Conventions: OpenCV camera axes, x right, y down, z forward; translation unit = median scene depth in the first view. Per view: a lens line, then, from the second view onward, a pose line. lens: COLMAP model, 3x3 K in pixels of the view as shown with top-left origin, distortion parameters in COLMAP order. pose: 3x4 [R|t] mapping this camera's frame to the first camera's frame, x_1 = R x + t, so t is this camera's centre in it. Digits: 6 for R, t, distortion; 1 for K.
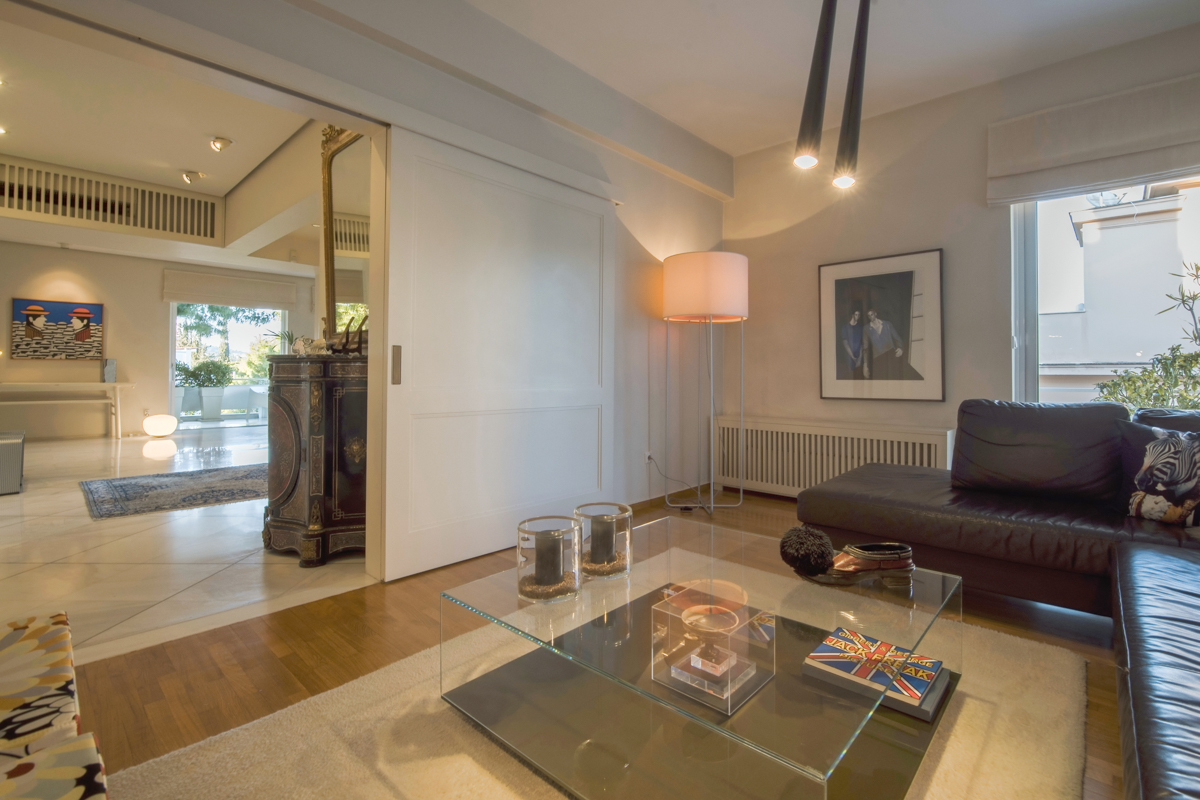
lens RADIAL K [[539.5, 0, 617.9], [0, 539.5, 364.8], [0, 0, 1]] dist [-0.020291, 0.001486]
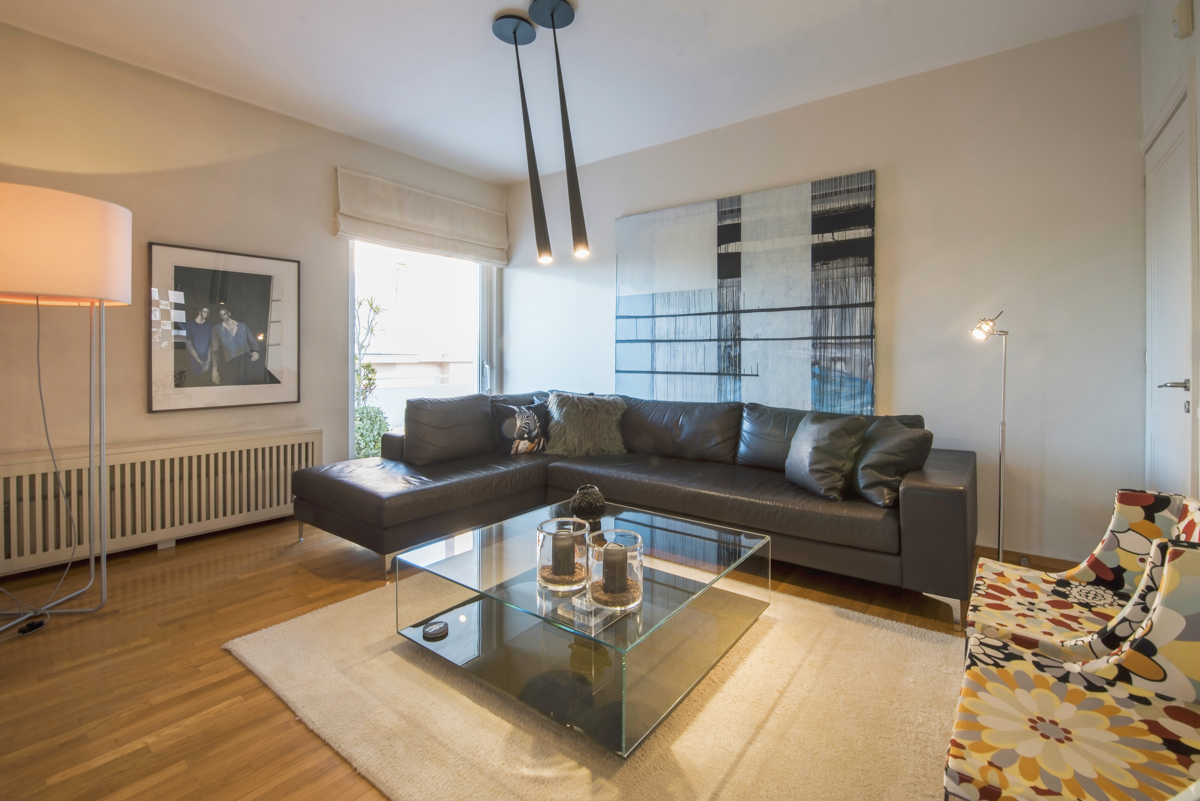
lens RADIAL K [[539.5, 0, 608.0], [0, 539.5, 357.9], [0, 0, 1]] dist [-0.020291, 0.001486]
pose [[-0.084035, -0.004491, 0.996453, -0.322438], [-0.017401, 0.999844, 0.003038, -0.021981], [-0.996311, -0.017084, -0.084100, 0.284924]]
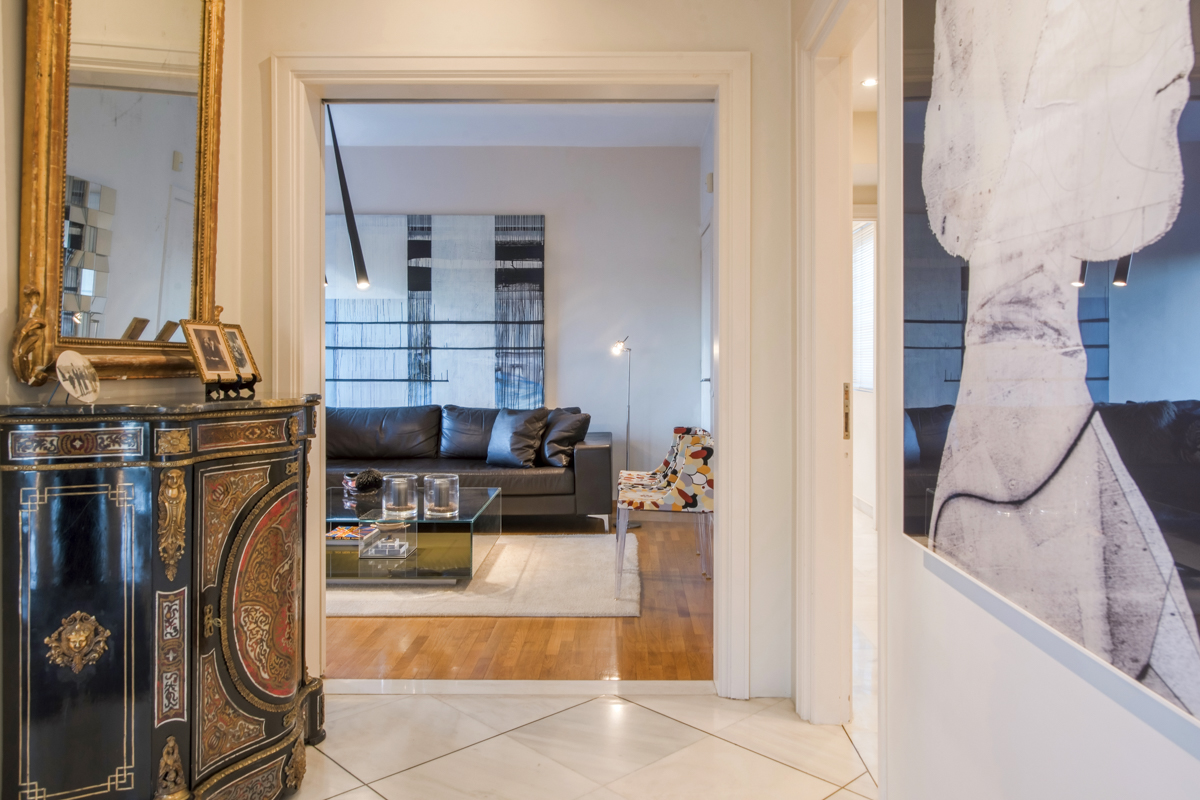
lens RADIAL K [[873.9, 0, 628.4], [0, 873.9, 375.7], [0, 0, 1]] dist [0.011112, -0.005244]
pose [[-0.666136, -0.017839, 0.745617, -0.533027], [-0.013871, 0.999837, 0.011529, -0.023962], [-0.745702, -0.002663, -0.666275, 0.475870]]
